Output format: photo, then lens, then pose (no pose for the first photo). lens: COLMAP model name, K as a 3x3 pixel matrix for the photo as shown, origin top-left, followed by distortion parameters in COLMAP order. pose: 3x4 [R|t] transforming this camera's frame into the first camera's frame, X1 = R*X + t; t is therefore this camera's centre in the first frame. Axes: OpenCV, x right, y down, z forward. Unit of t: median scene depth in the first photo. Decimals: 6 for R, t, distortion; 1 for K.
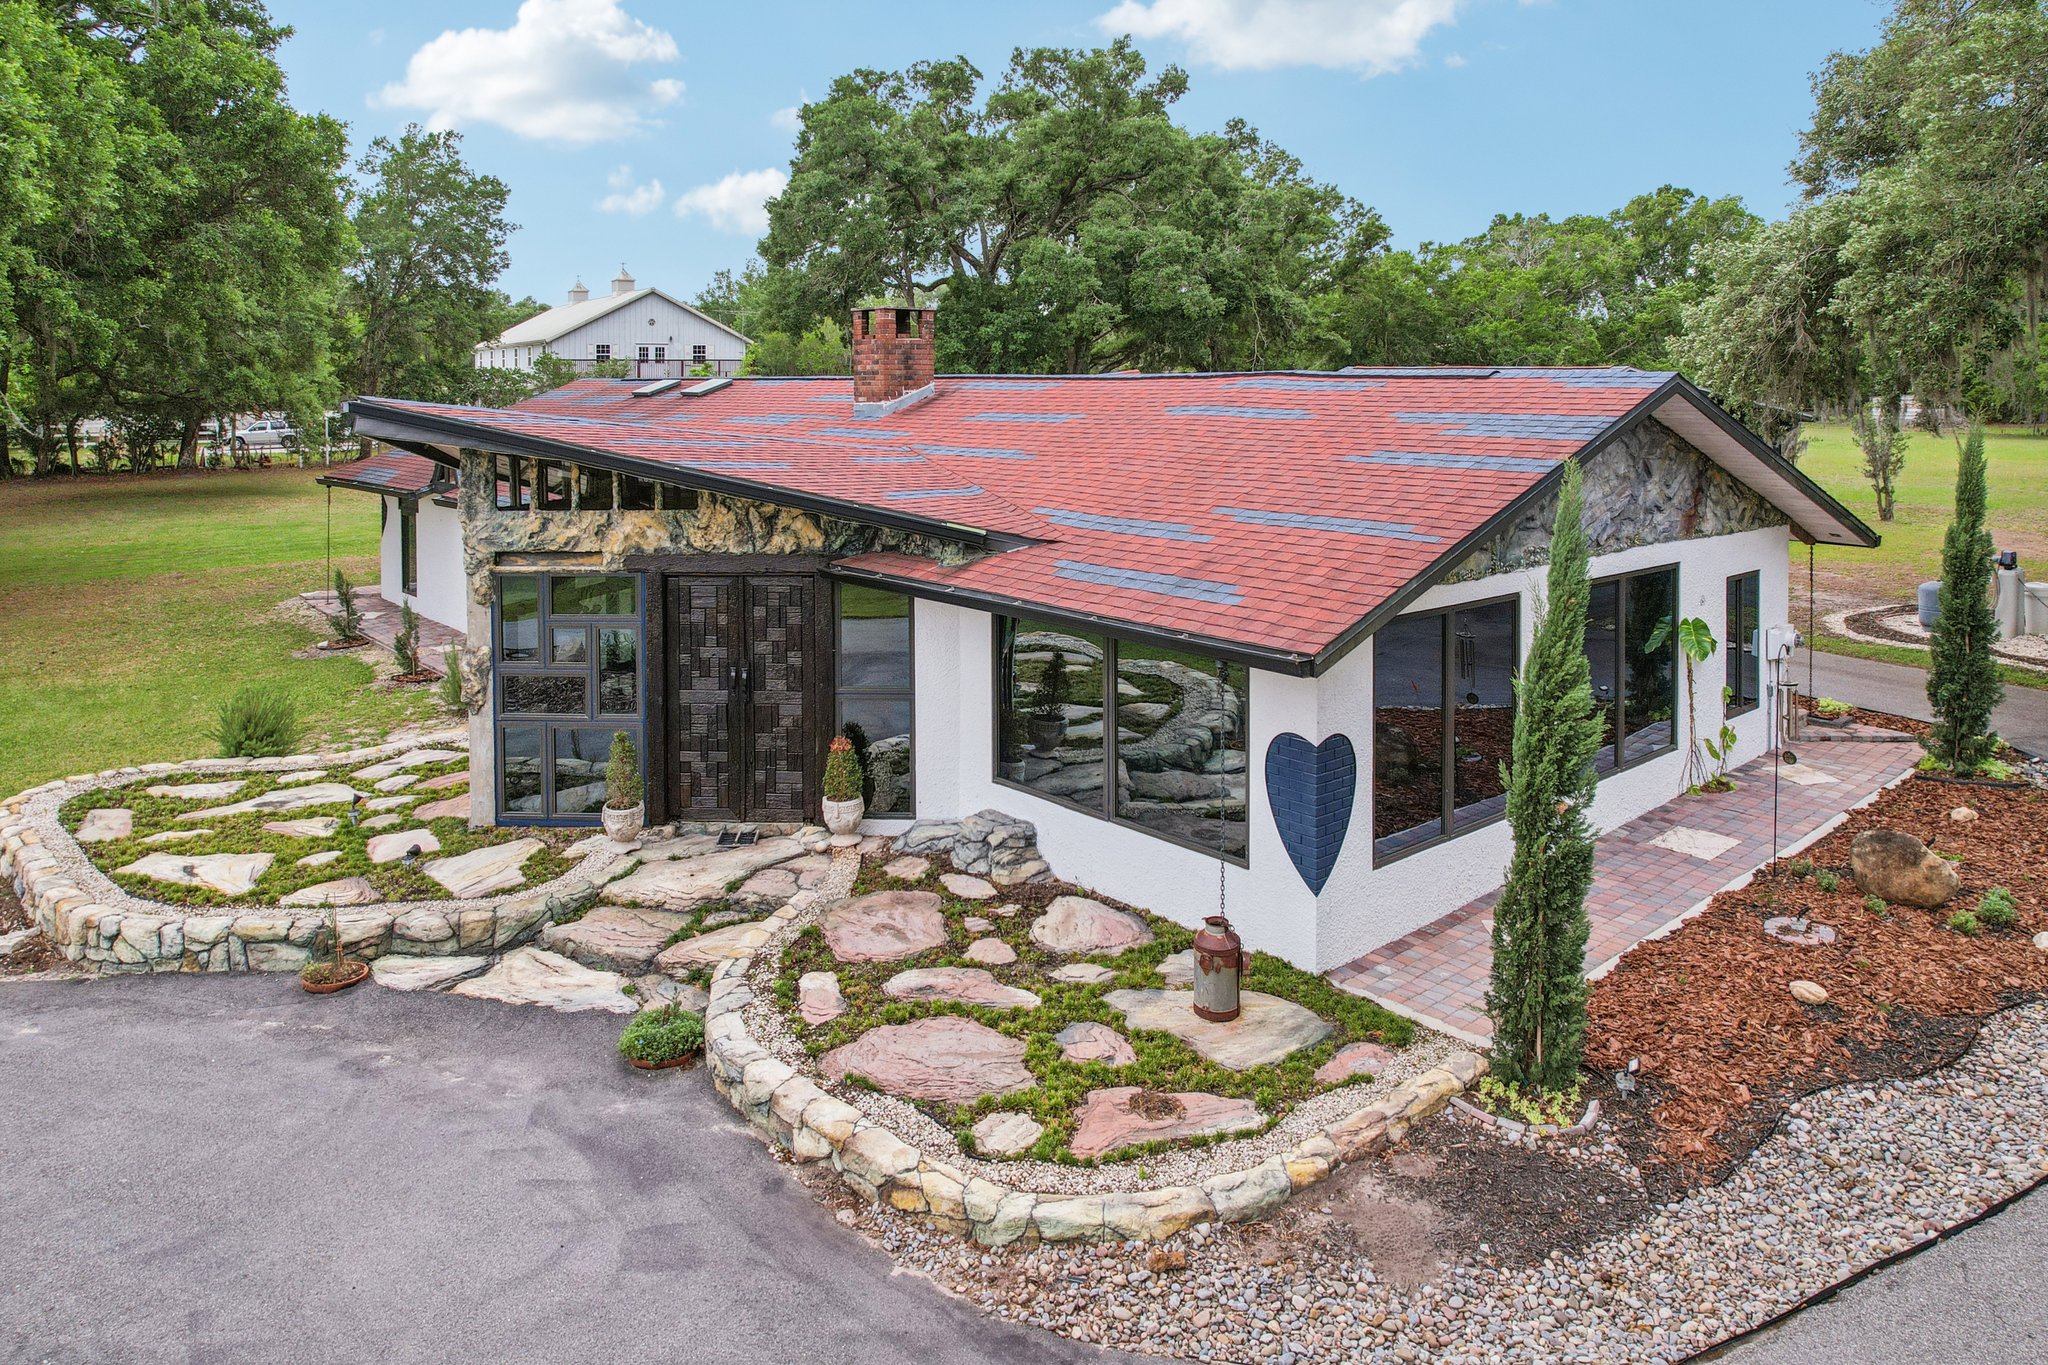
lens RADIAL K [[1406.2, 0, 1031.6], [0, 1406.2, 439.1], [0, 0, 1]] dist [-0.045062, 0.001594]
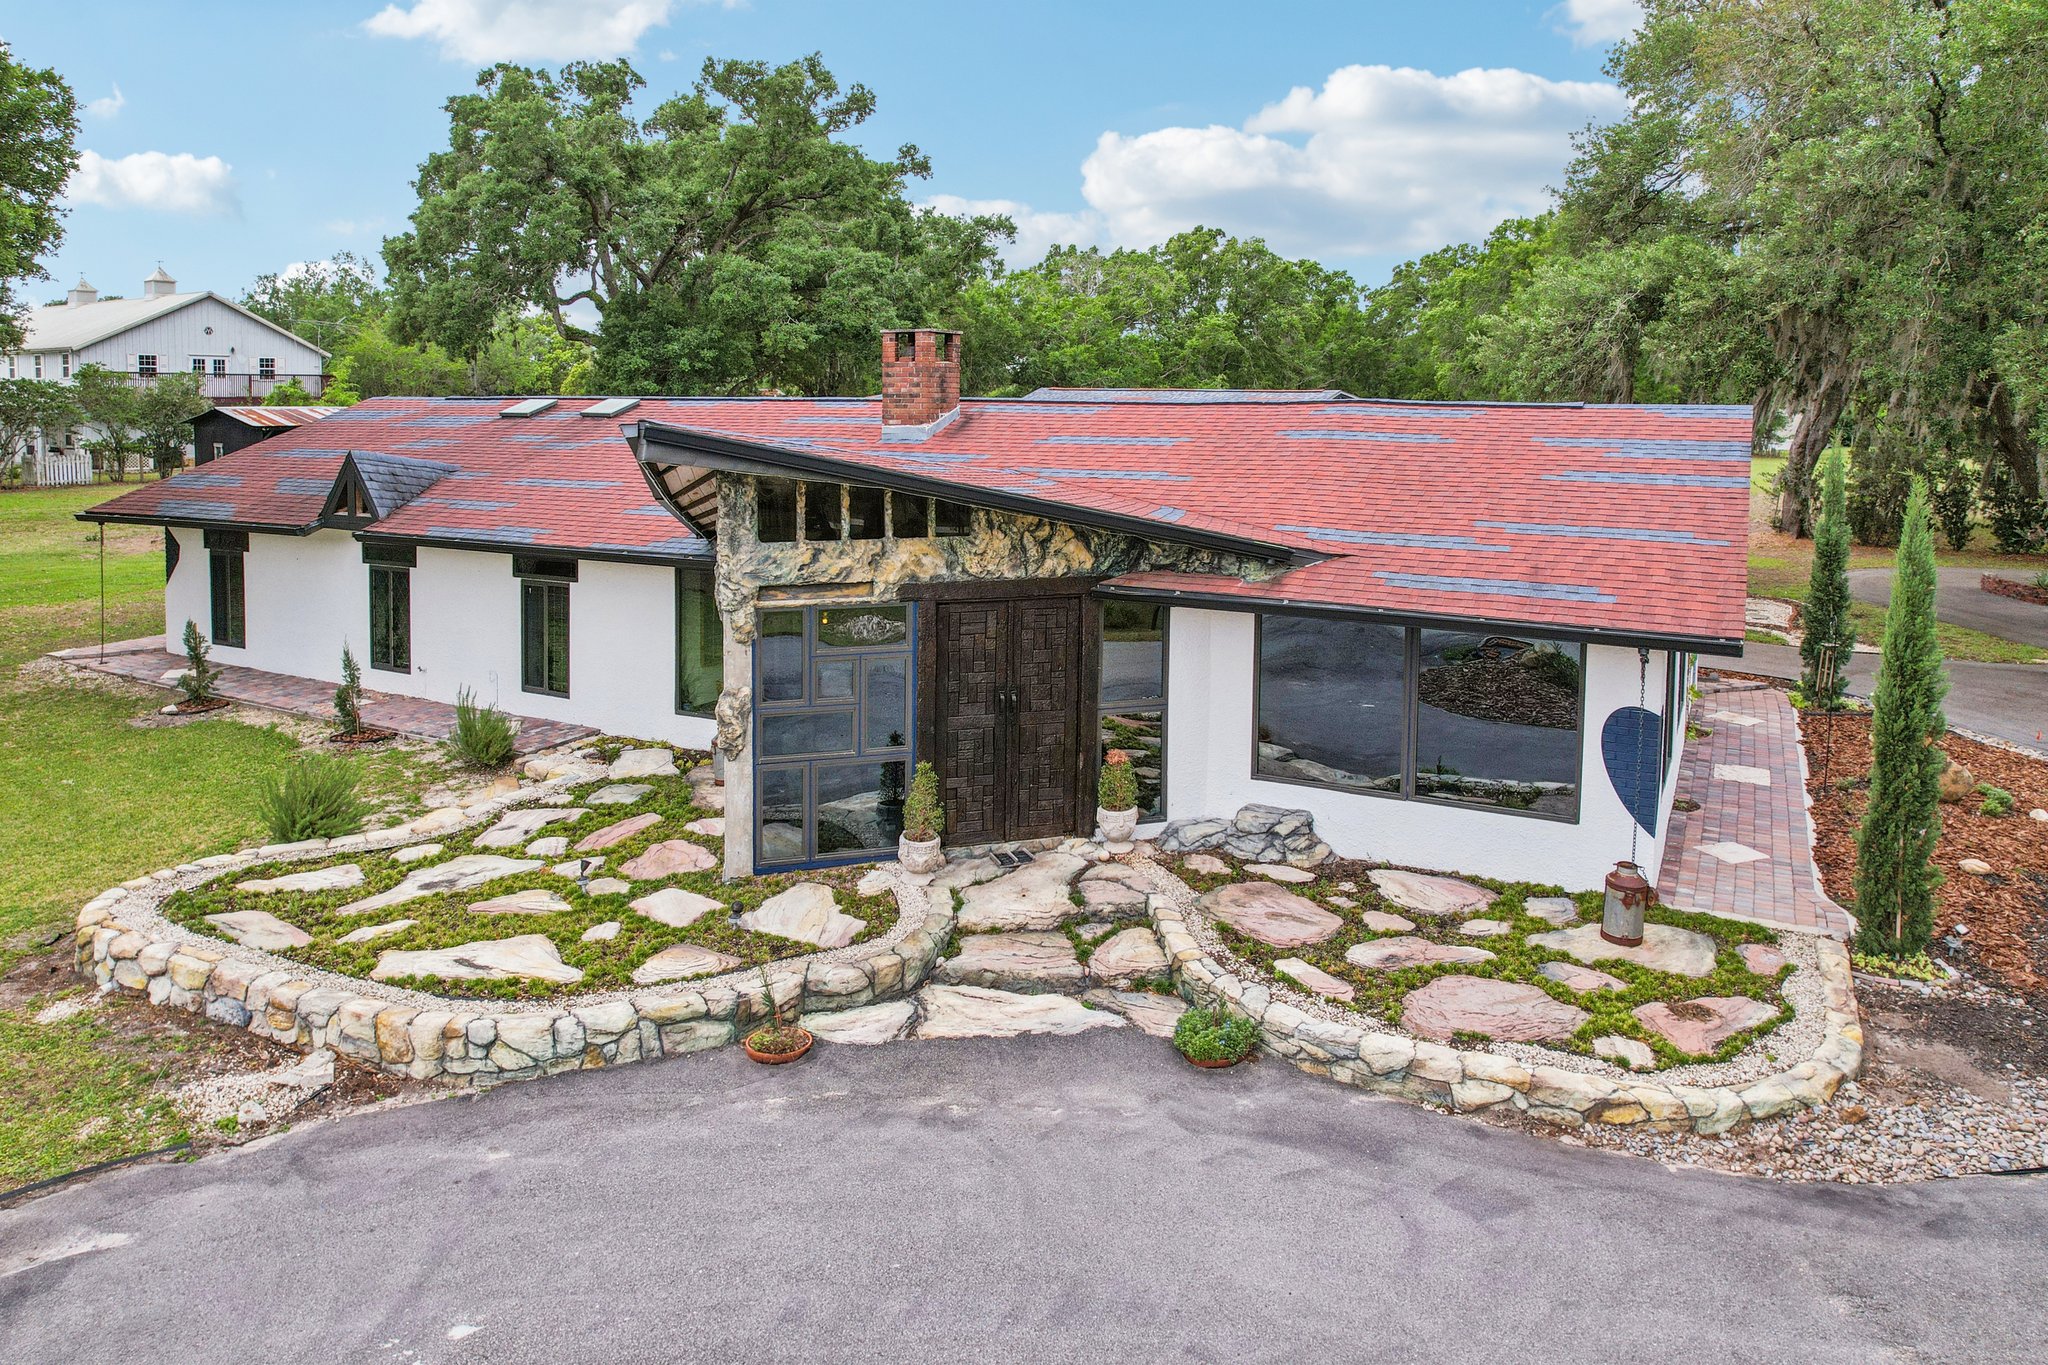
lens RADIAL K [[1384.2, 0, 1030.5], [0, 1384.2, 507.5], [0, 0, 1]] dist [-0.055070, 0.023261]
pose [[0.935667, -0.020295, 0.352300, -0.544542], [0.007183, 0.999233, 0.038488, -0.007029], [-0.352811, -0.033481, 0.935095, 0.068329]]
